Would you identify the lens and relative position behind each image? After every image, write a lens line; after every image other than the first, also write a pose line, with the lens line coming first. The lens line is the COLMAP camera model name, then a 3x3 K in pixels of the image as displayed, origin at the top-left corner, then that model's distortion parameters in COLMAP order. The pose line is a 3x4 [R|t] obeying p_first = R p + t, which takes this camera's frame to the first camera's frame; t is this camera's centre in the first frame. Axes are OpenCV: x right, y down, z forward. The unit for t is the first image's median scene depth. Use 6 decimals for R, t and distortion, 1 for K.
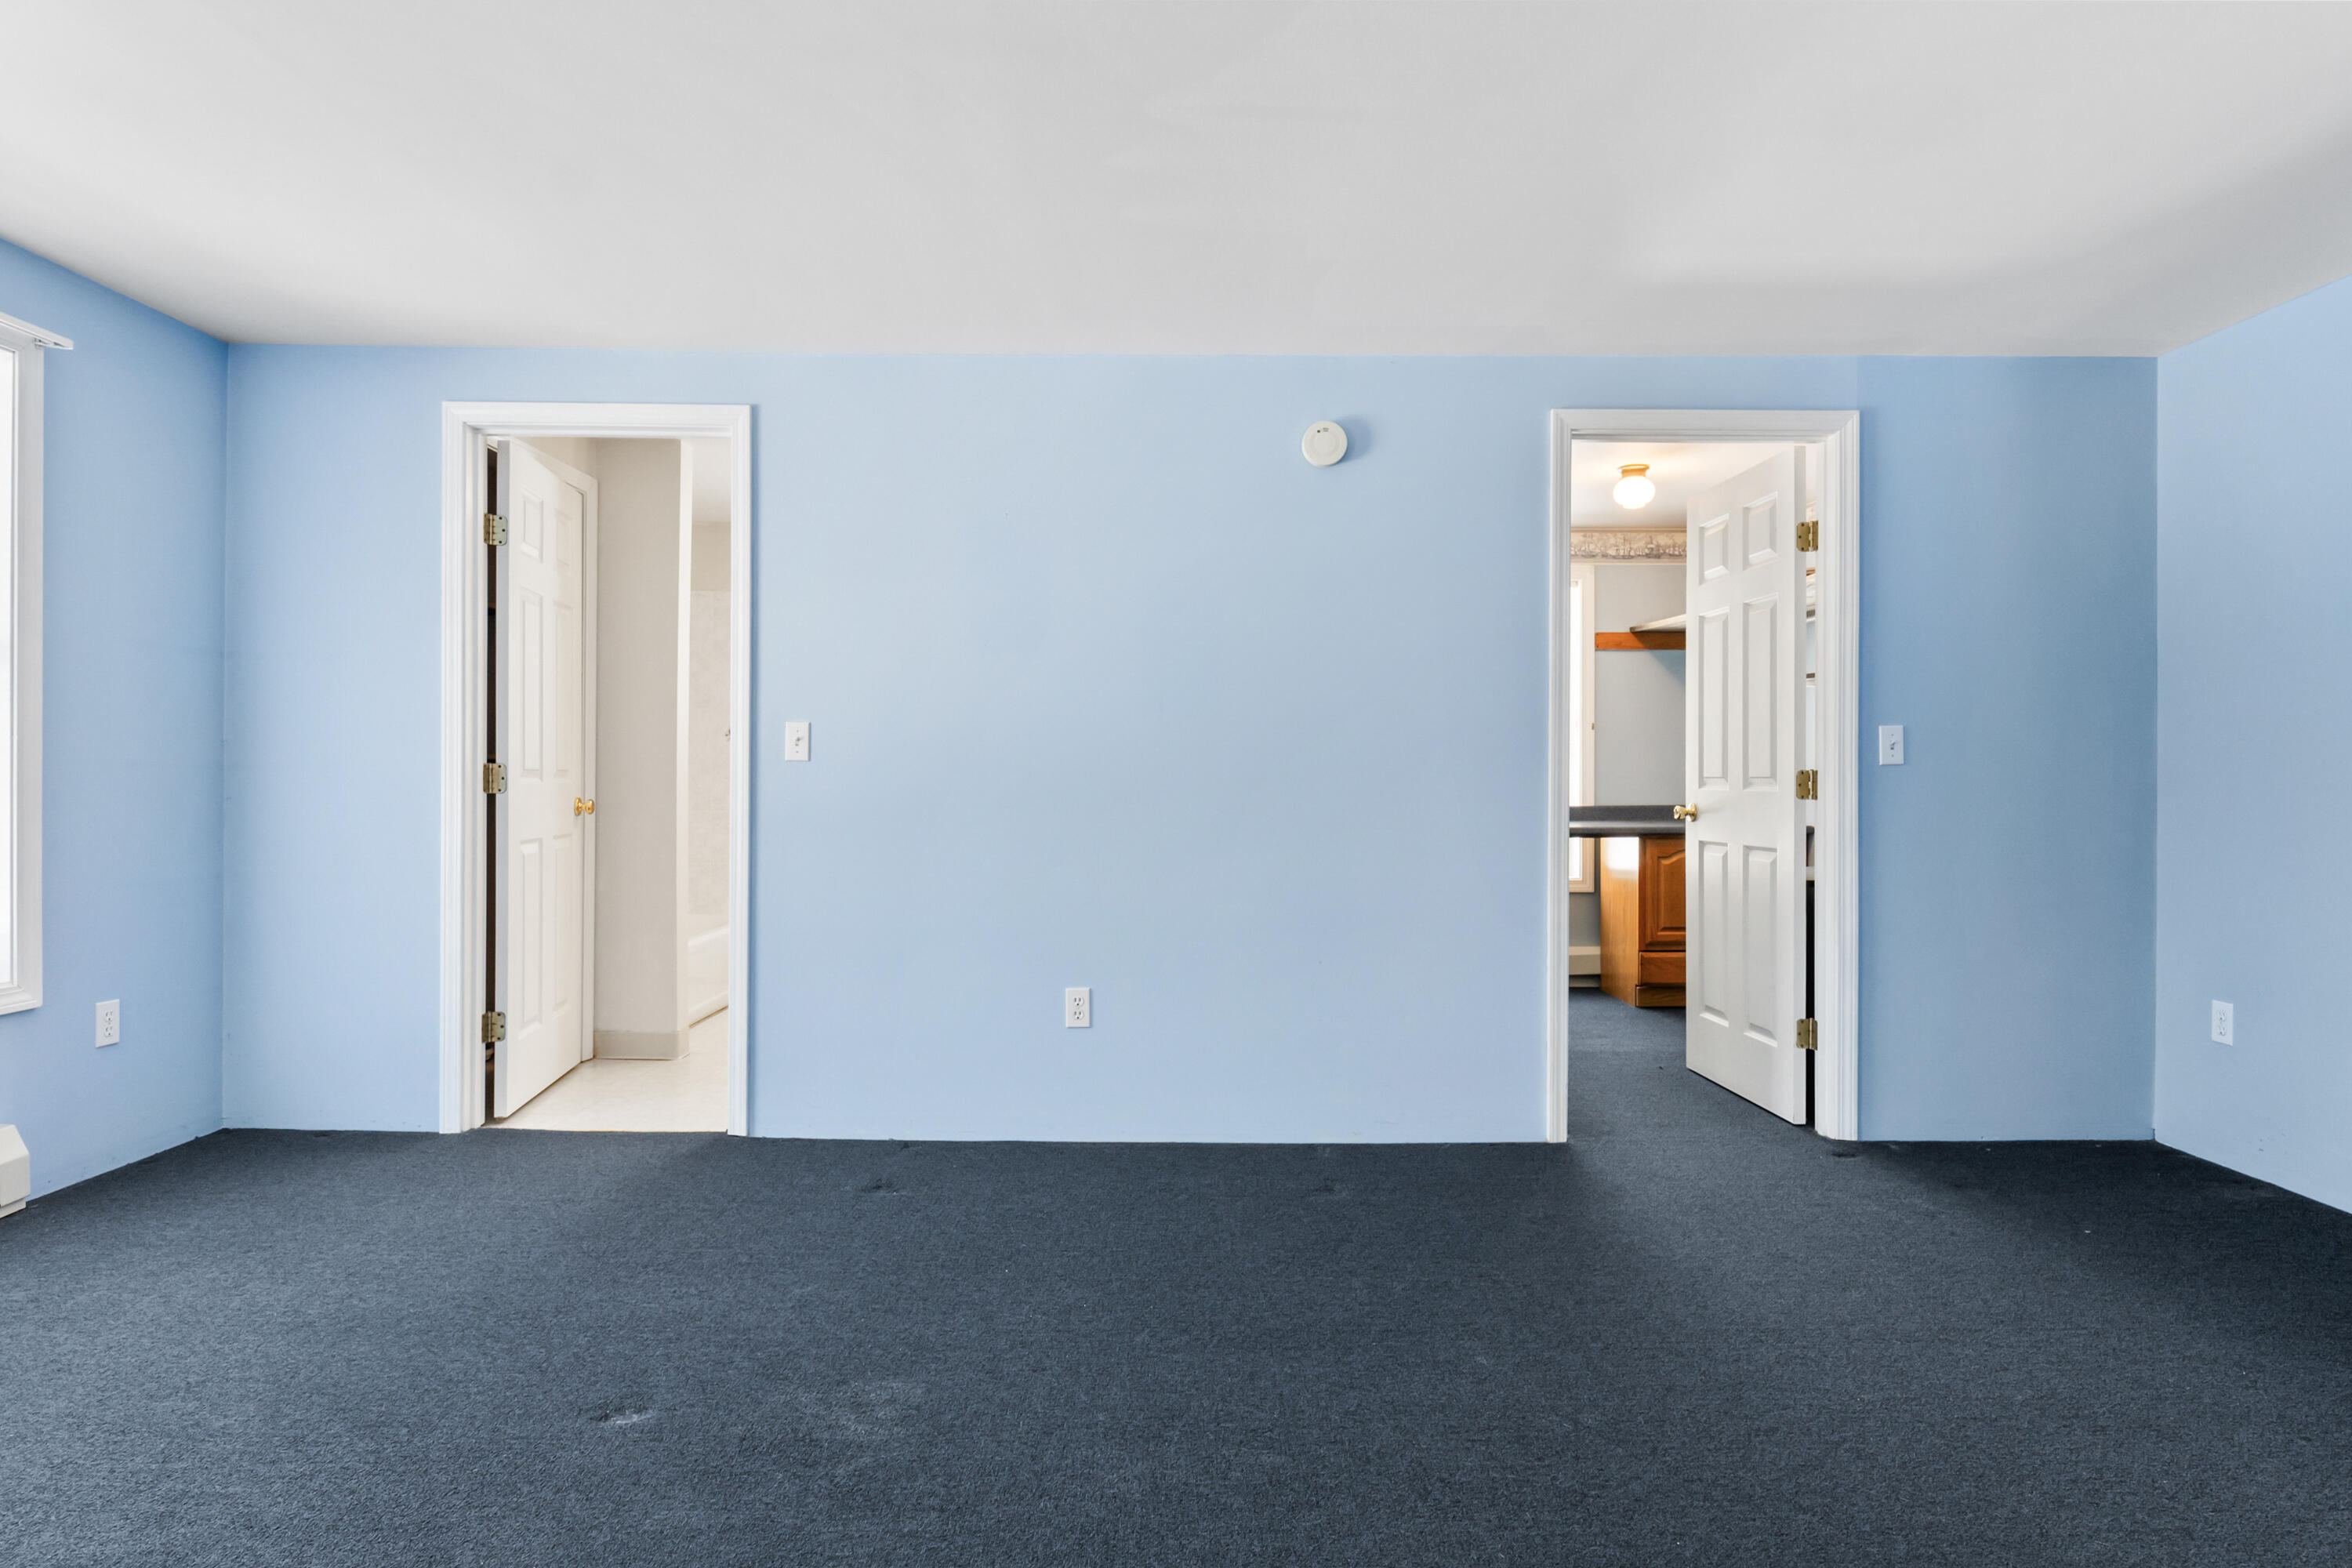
lens RADIAL K [[1315.3, 0, 1165.0], [0, 1315.3, 775.4], [0, 0, 1]] dist [0.002054, -0.001188]
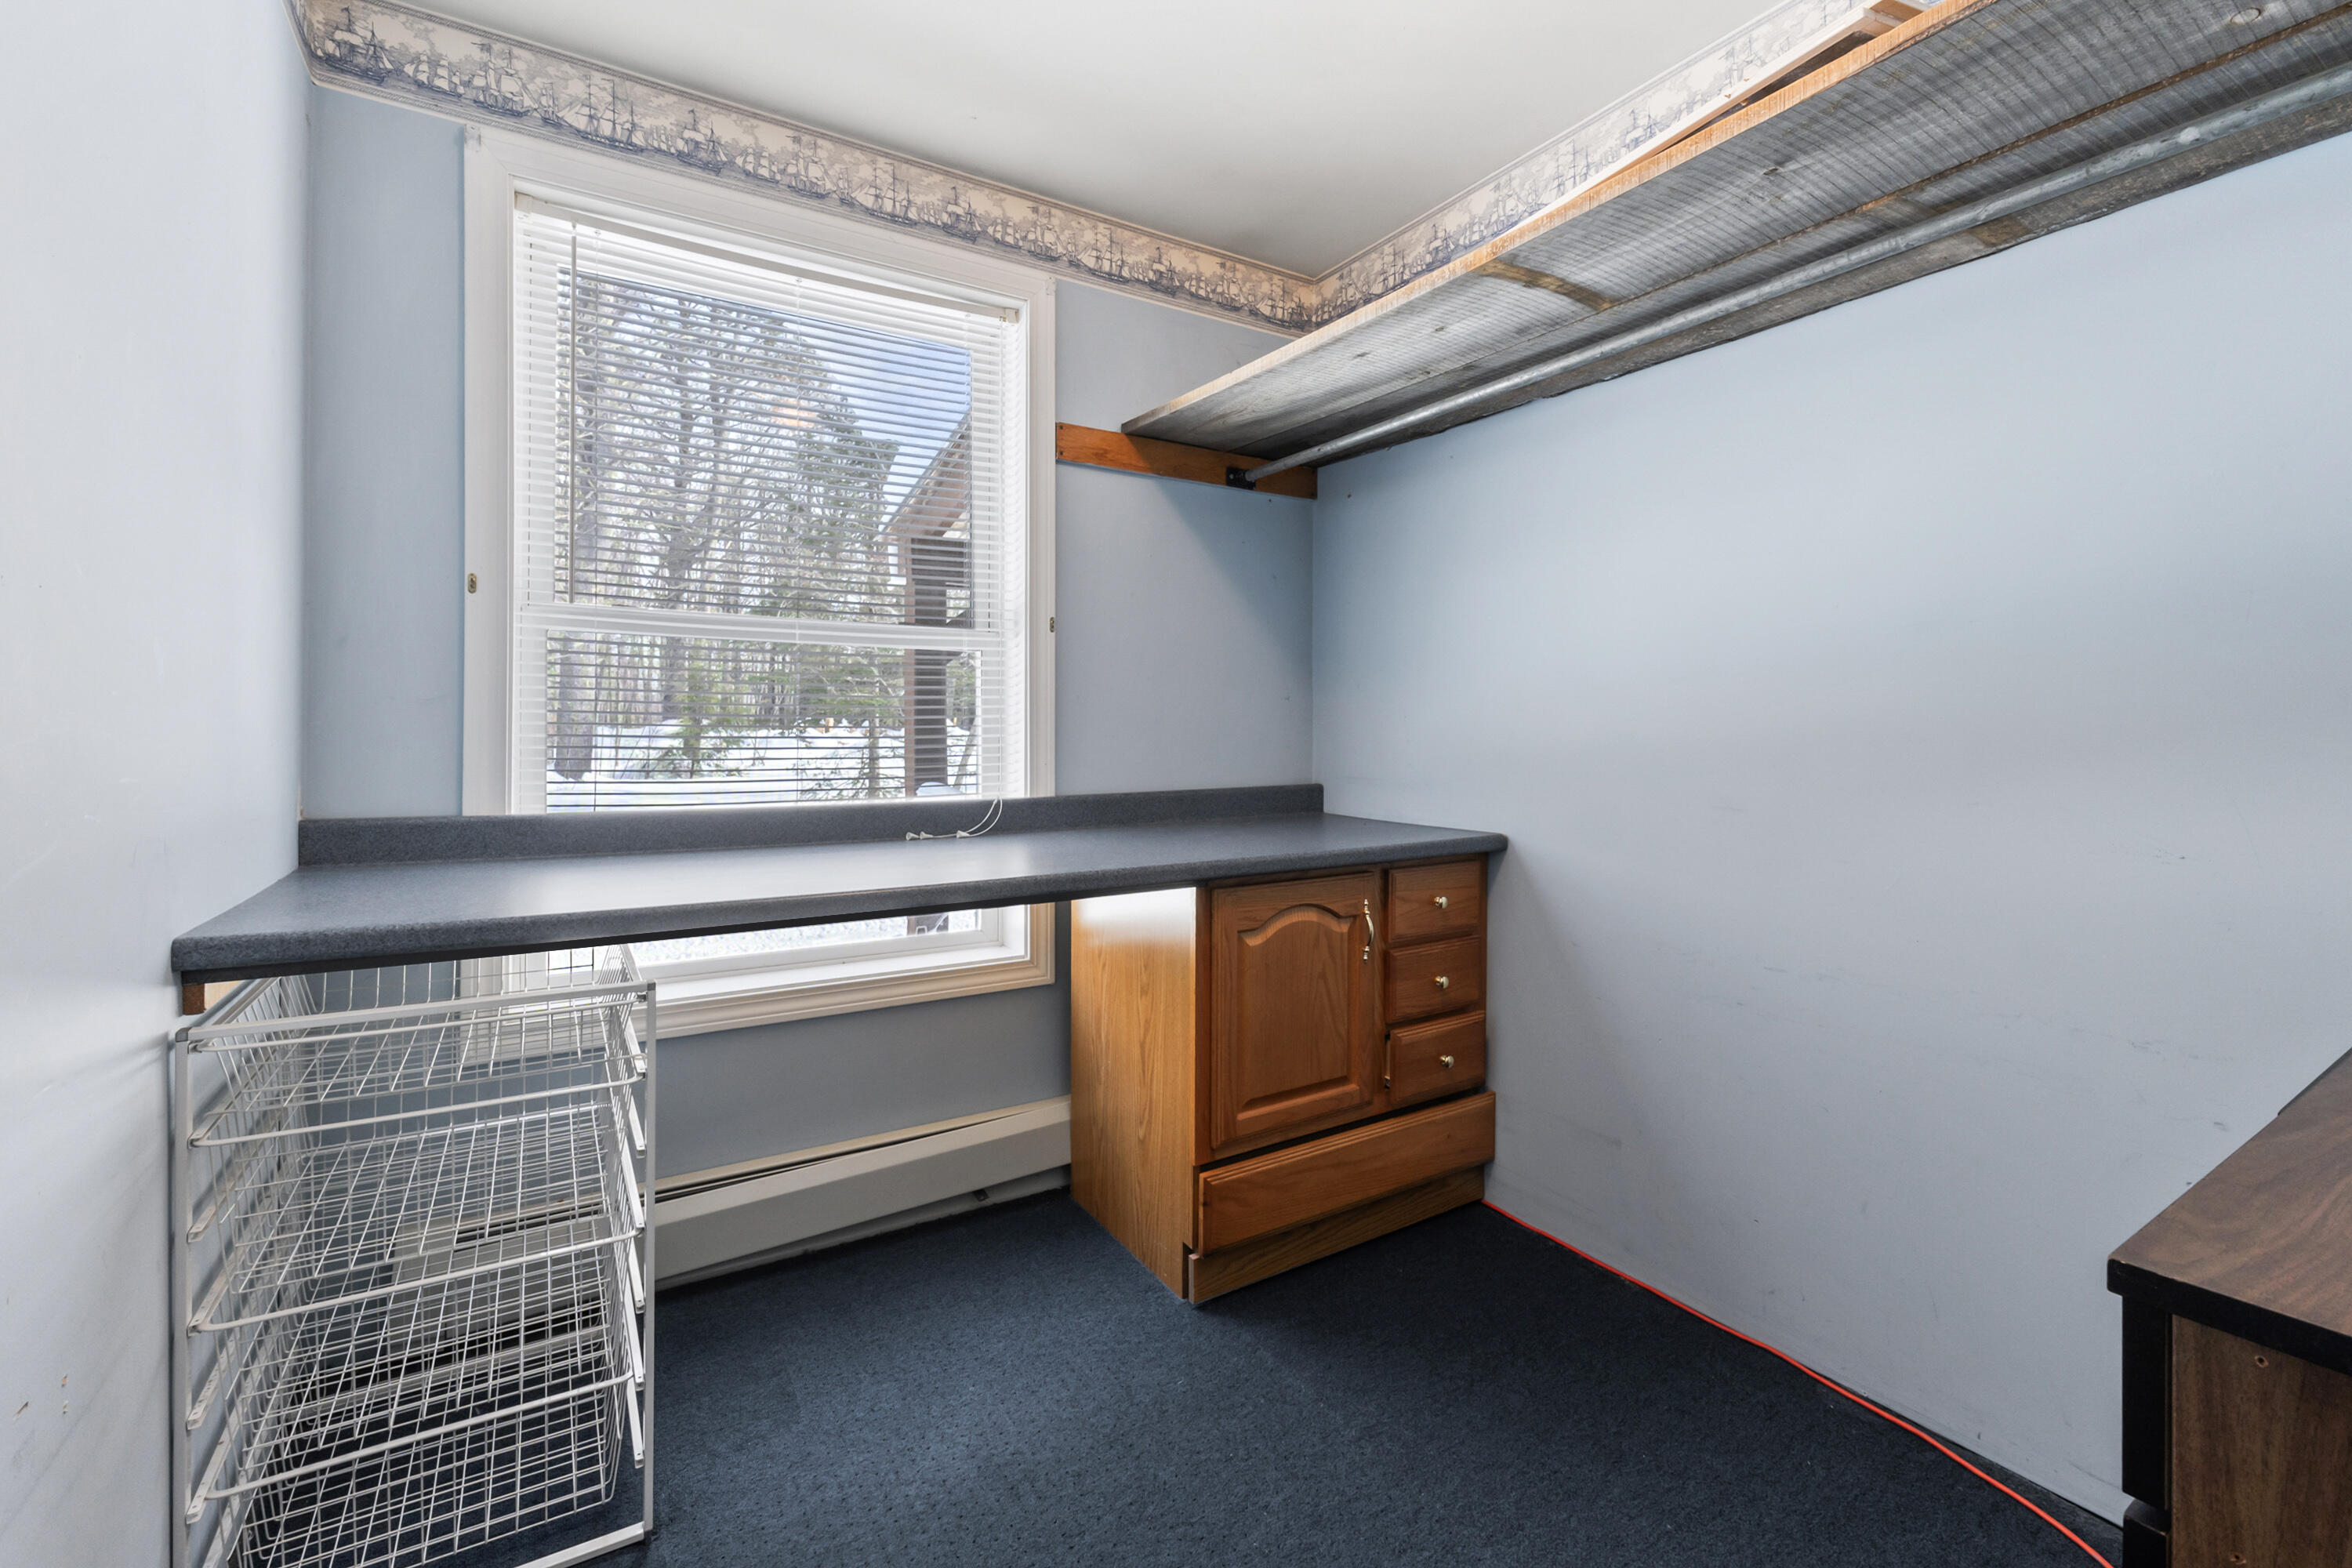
lens RADIAL K [[1005.8, 0, 1179.9], [0, 1005.8, 730.0], [0, 0, 1]] dist [0.005288, -0.001232]
pose [[0.851254, -0.000132, 0.524753, 0.218038], [0.001840, 0.999995, -0.002732, 0.000781], [-0.524750, 0.003291, 0.851250, 0.827428]]
